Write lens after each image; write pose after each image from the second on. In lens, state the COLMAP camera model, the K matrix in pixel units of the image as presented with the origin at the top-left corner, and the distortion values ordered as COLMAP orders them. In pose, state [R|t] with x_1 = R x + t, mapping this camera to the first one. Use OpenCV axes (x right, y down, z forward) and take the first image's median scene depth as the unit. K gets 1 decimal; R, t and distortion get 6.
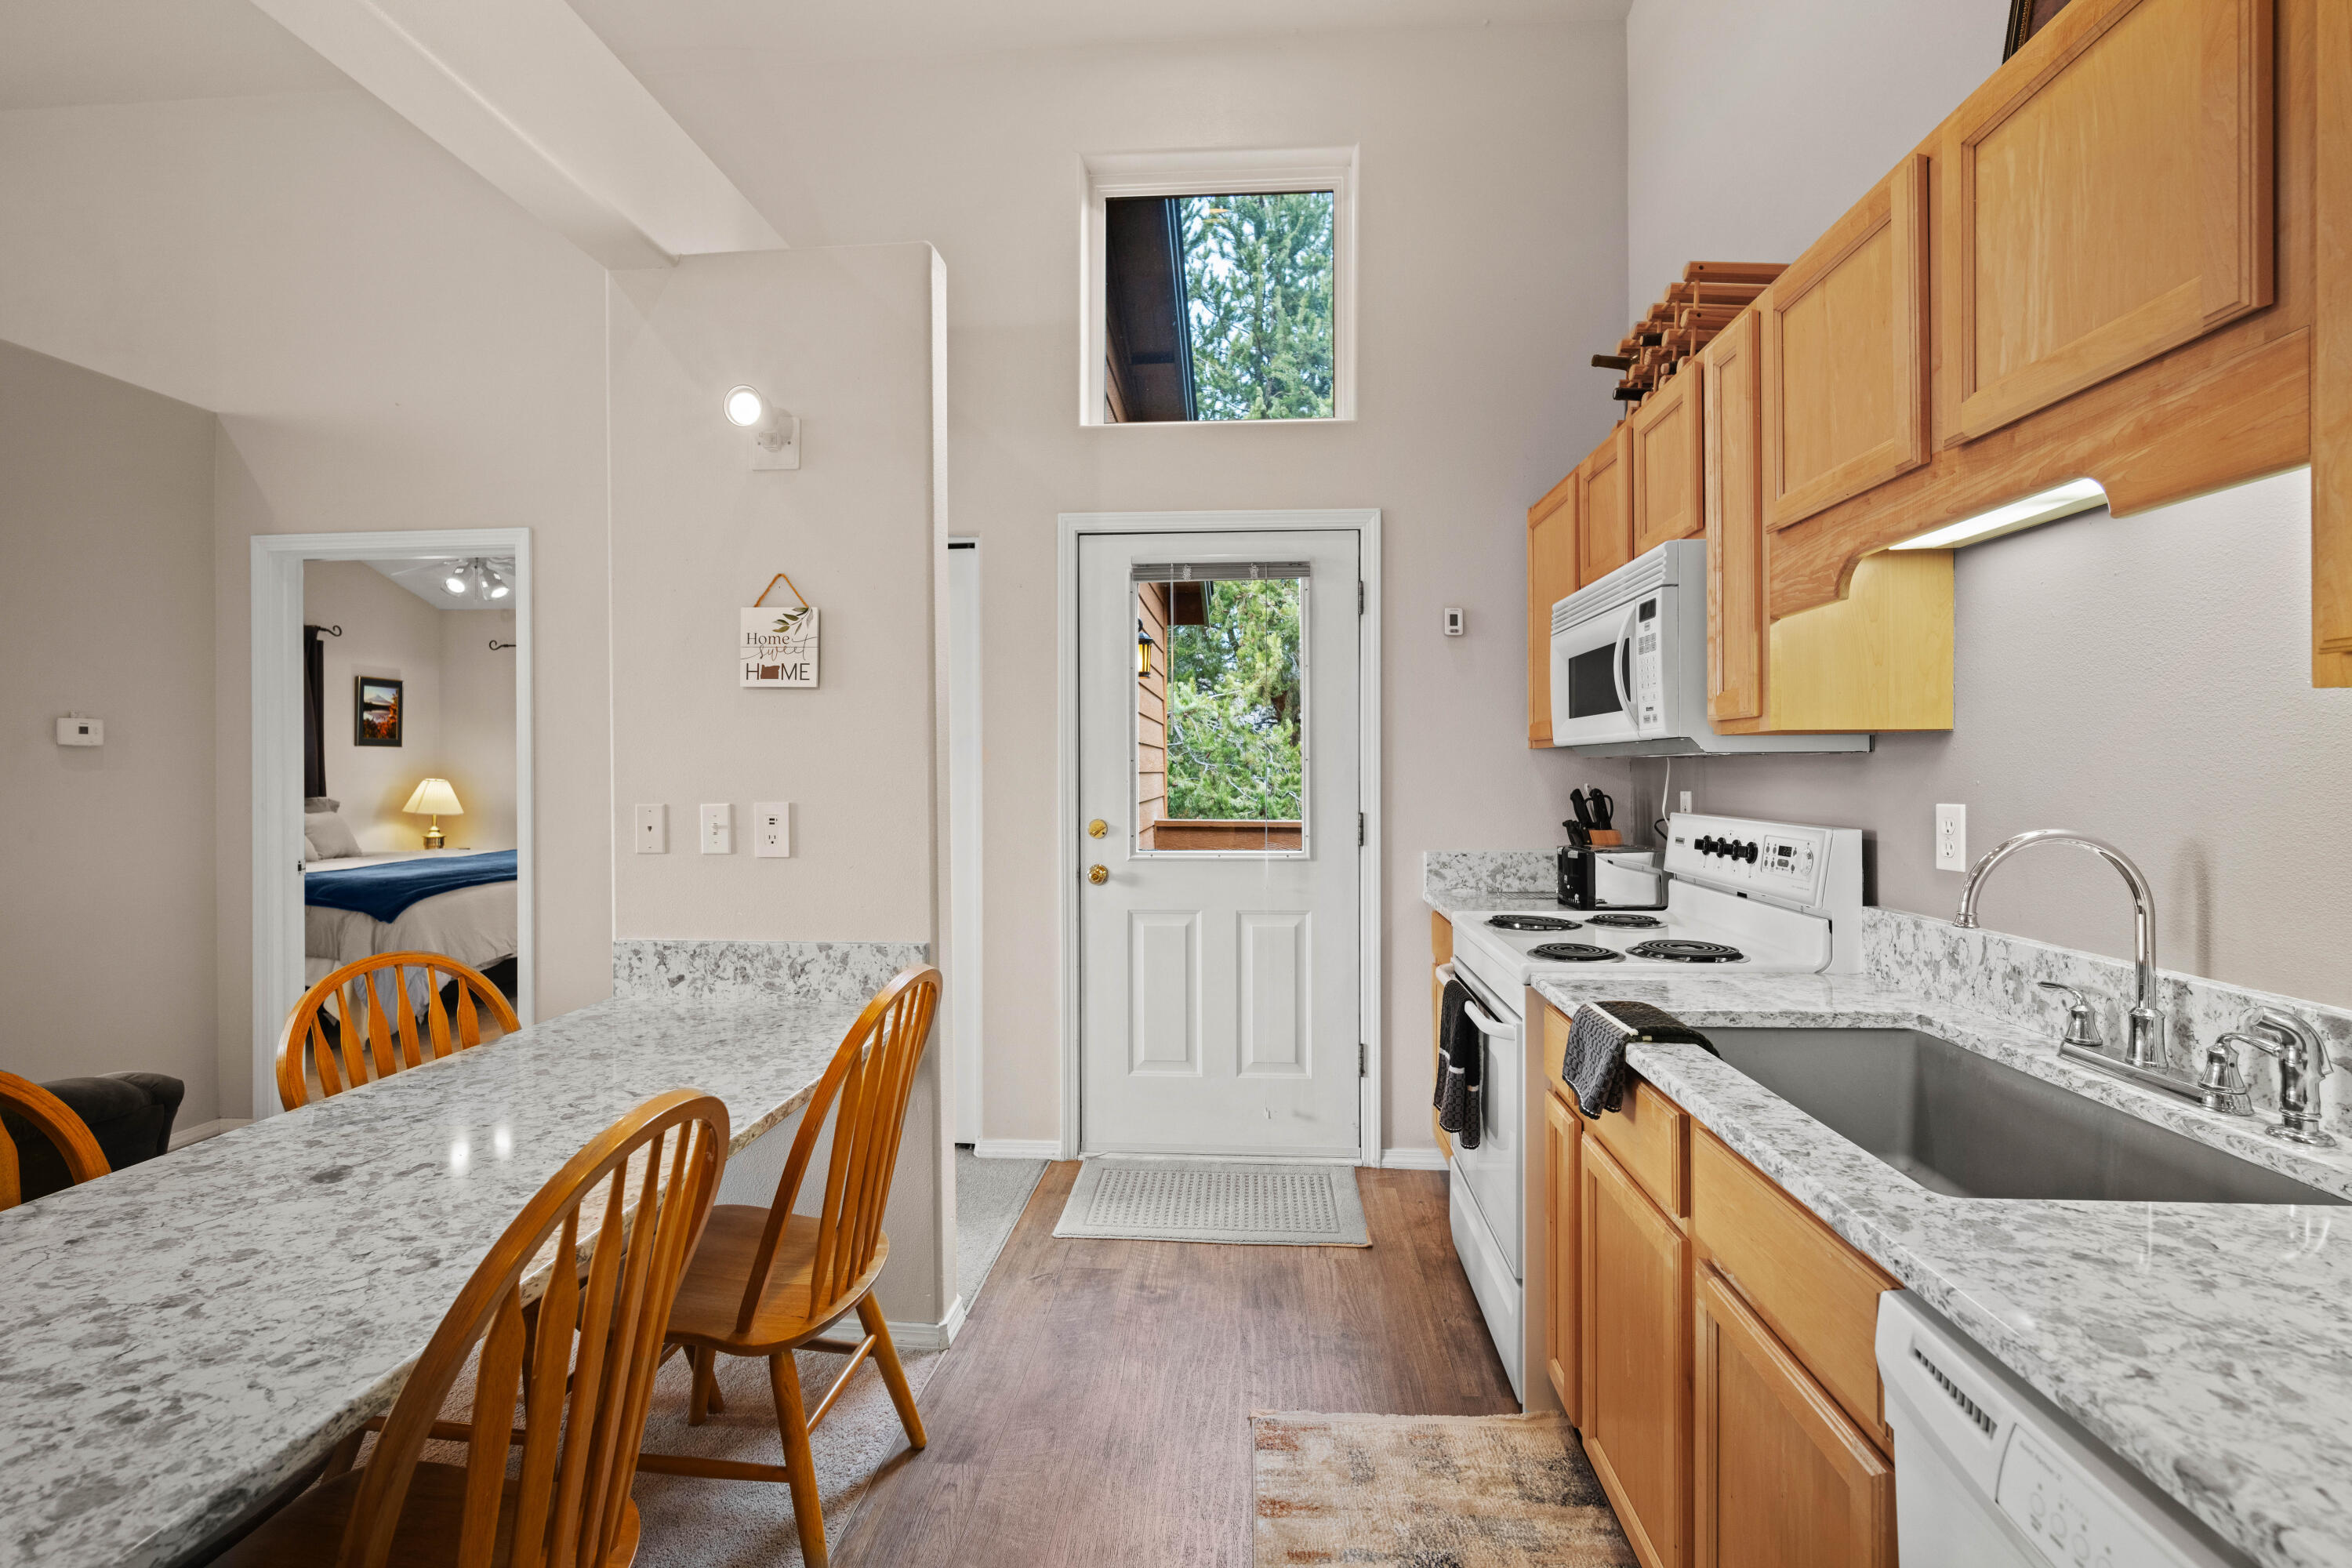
lens RADIAL K [[1030.2, 0, 1178.7], [0, 1030.2, 778.3], [0, 0, 1]] dist [-0.009652, 0.002674]
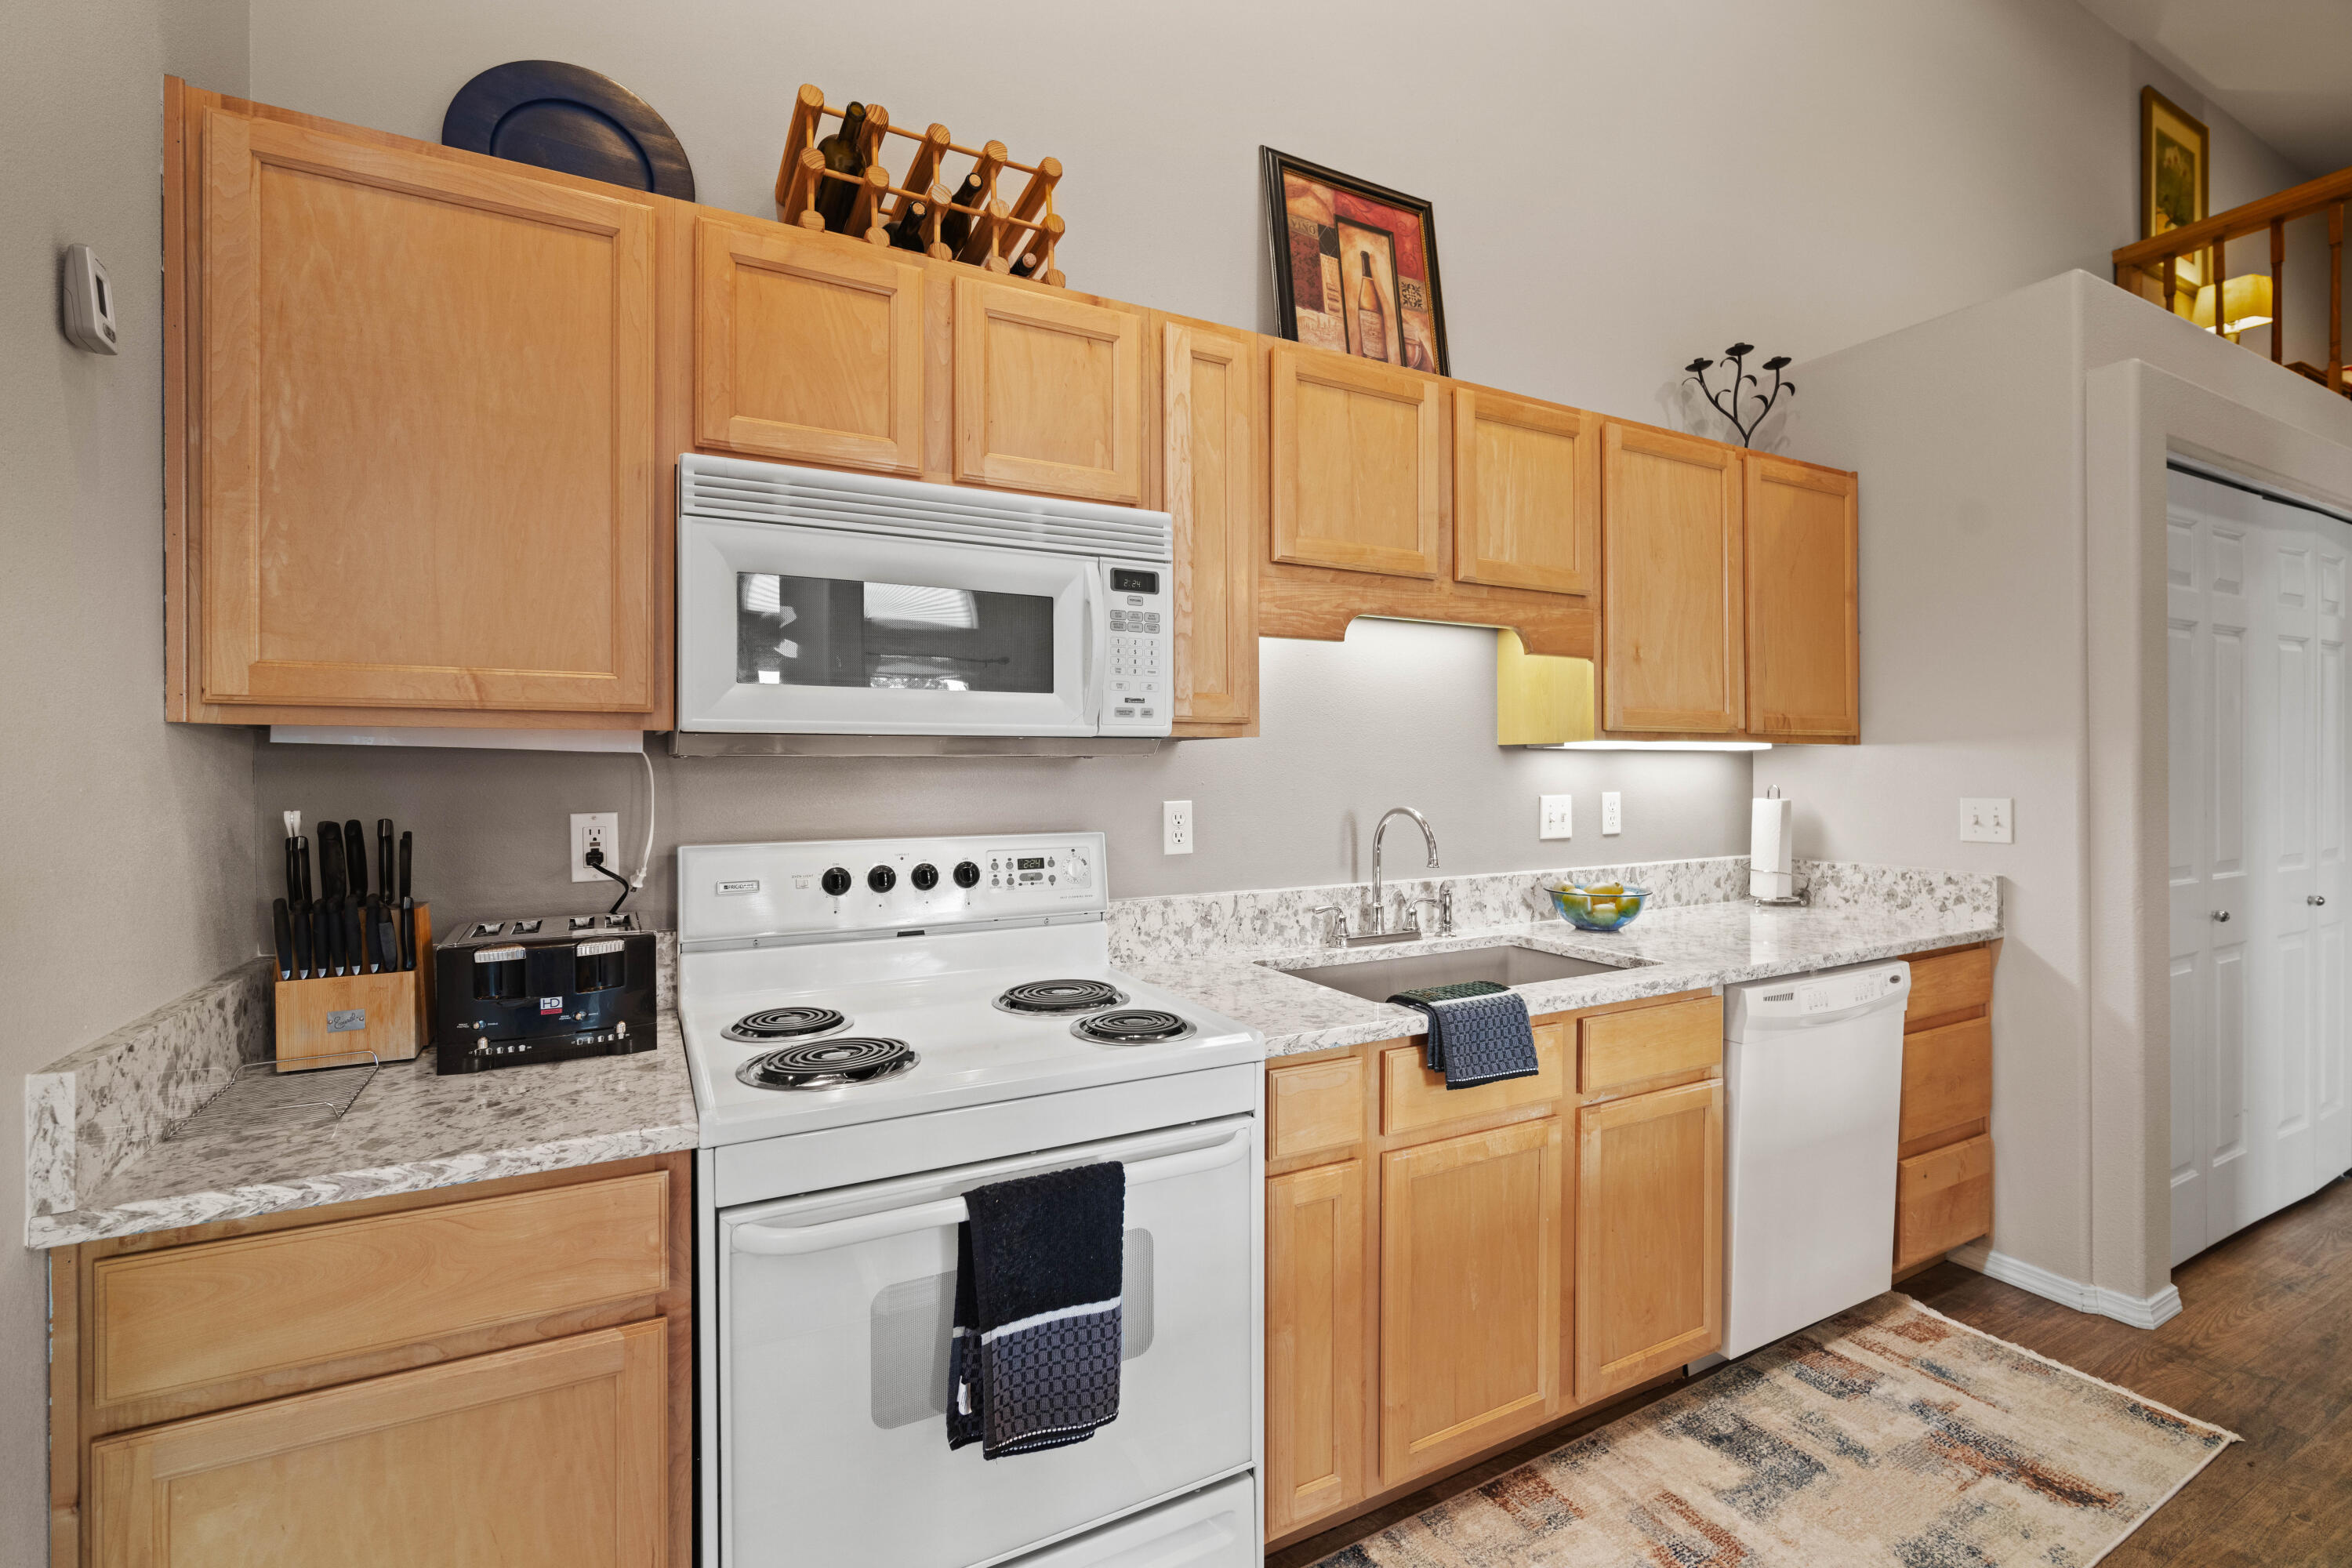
lens RADIAL K [[1030.2, 0, 1172.5], [0, 1030.2, 769.3], [0, 0, 1]] dist [-0.009652, 0.002674]
pose [[-0.537492, 0.005253, 0.843252, -0.391711], [0.010739, 0.999942, 0.000616, -0.018156], [-0.843200, 0.009386, -0.537518, 2.181255]]
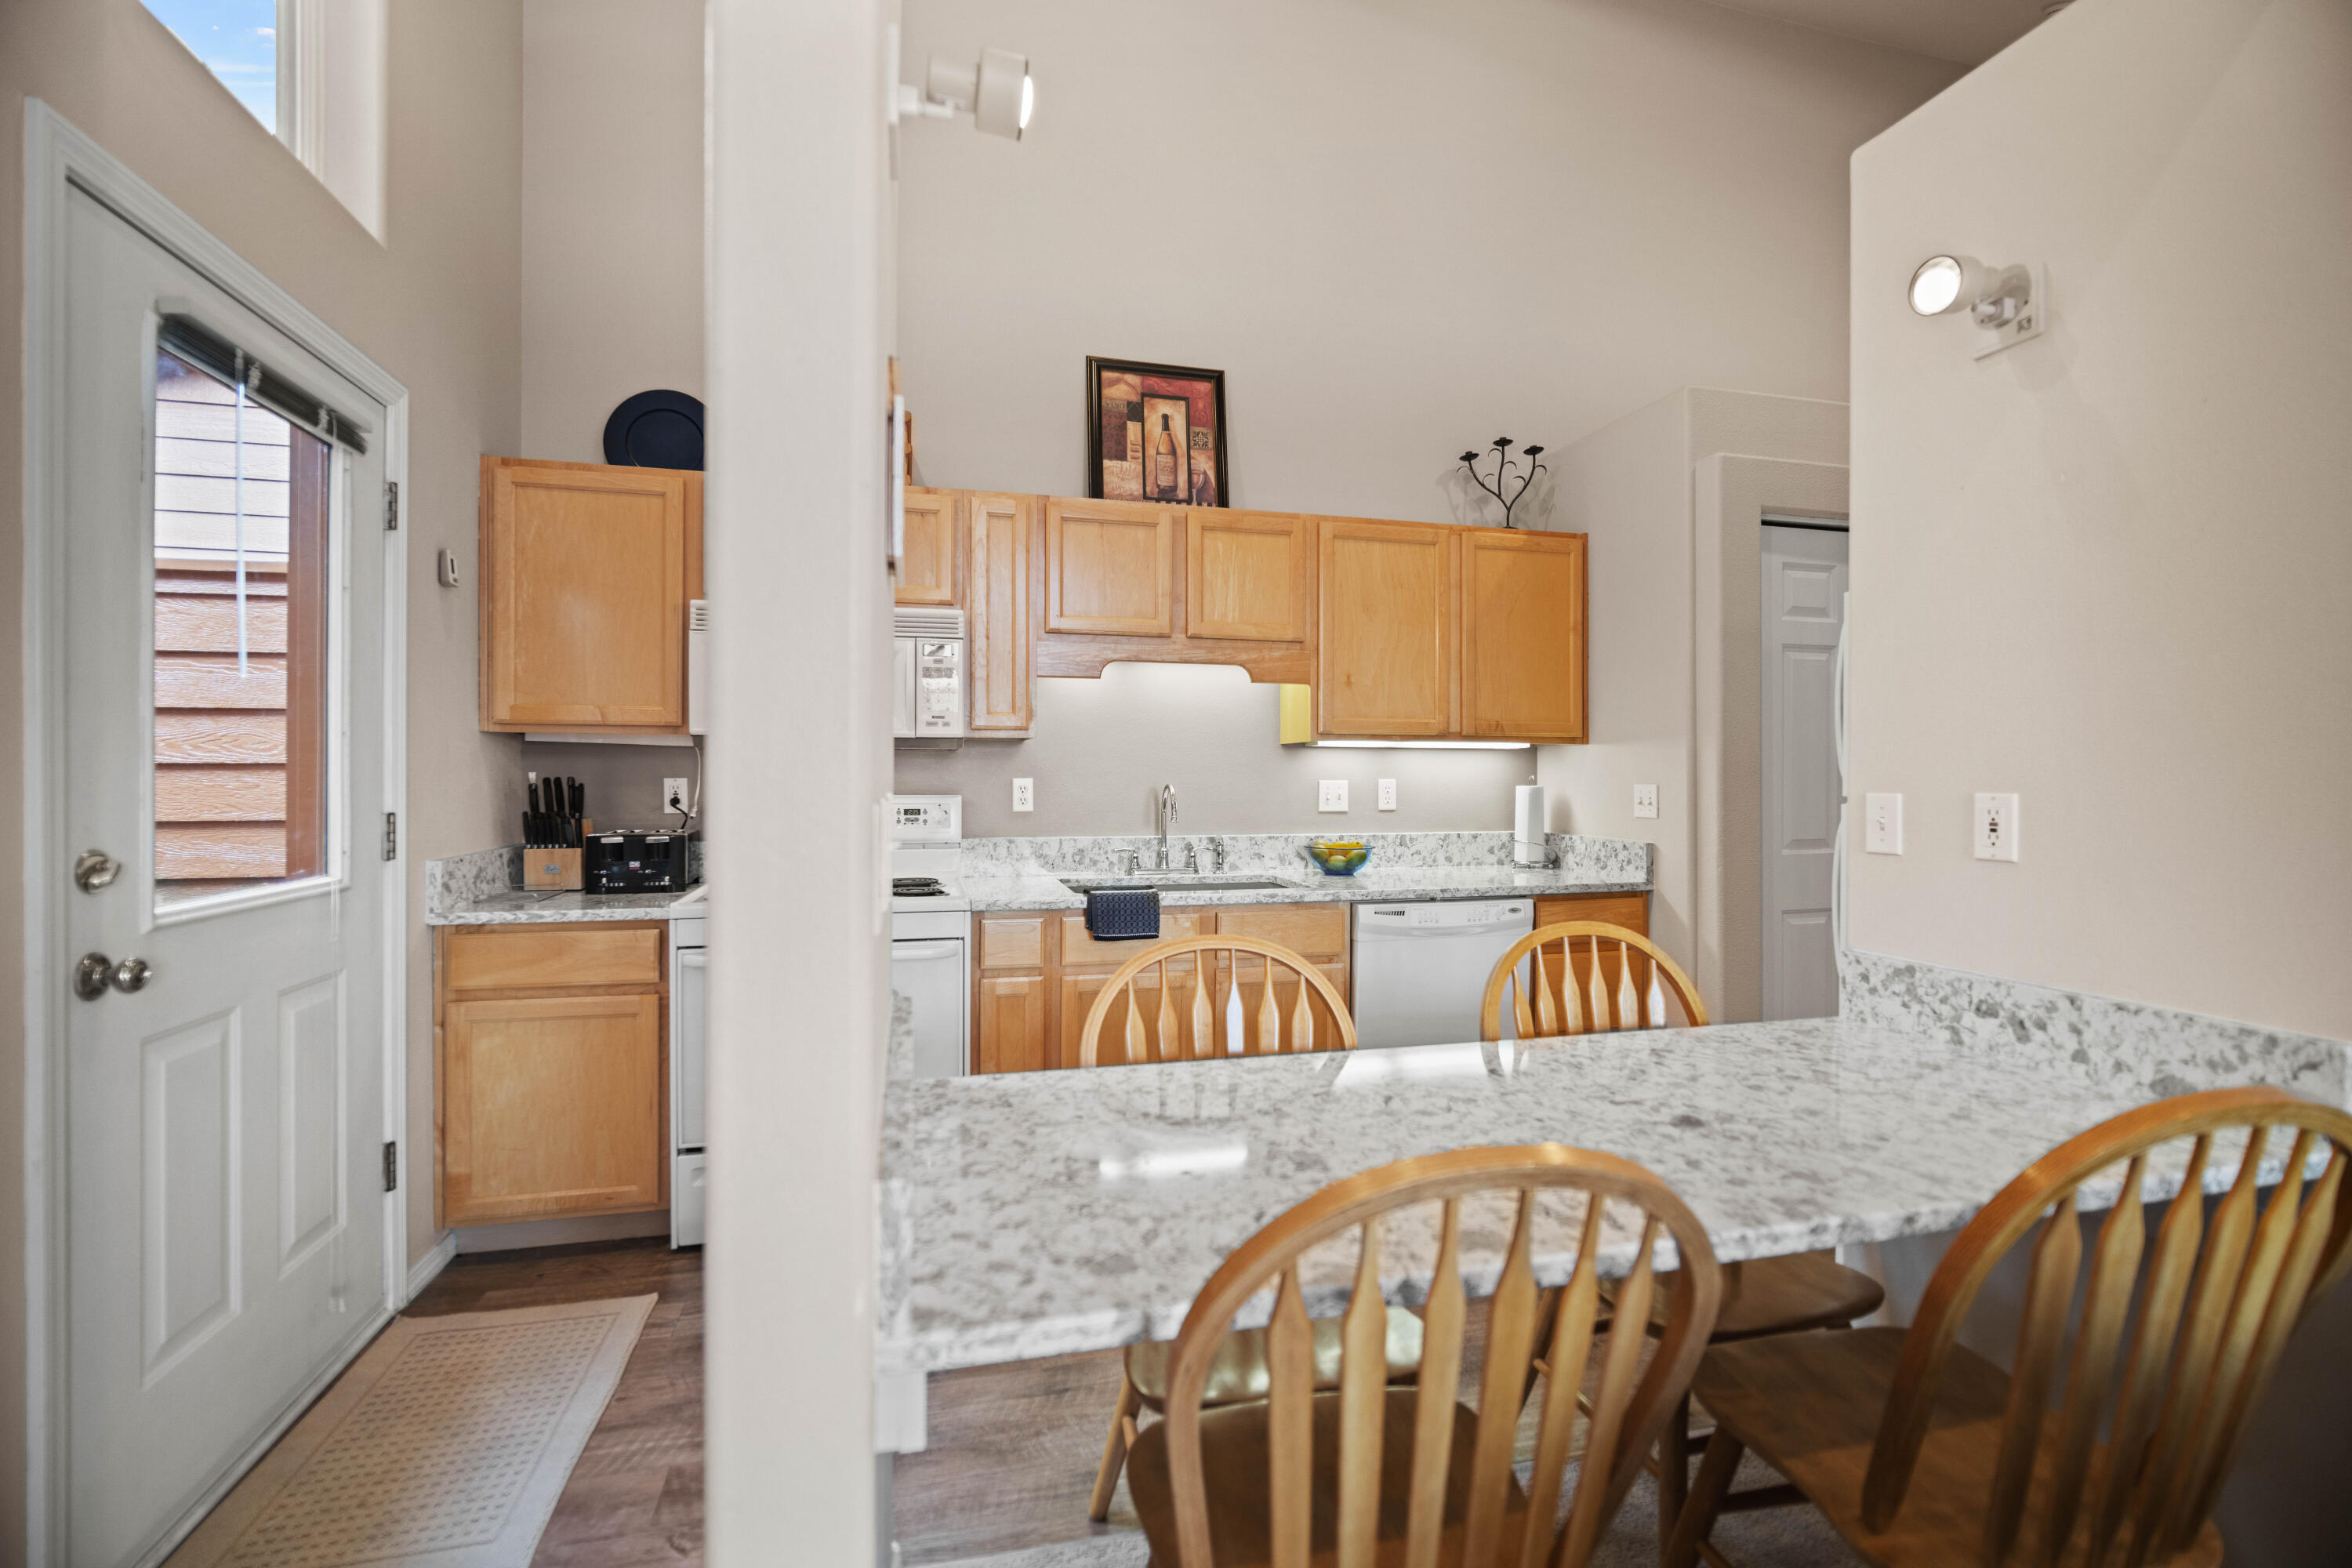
lens RADIAL K [[1030.2, 0, 1172.6], [0, 1030.2, 777.8], [0, 0, 1]] dist [-0.009652, 0.002674]
pose [[-0.326224, 0.000910, 0.945292, -1.604047], [0.004360, 0.999990, 0.000542, 0.031616], [-0.945282, 0.004299, -0.326225, 1.789465]]
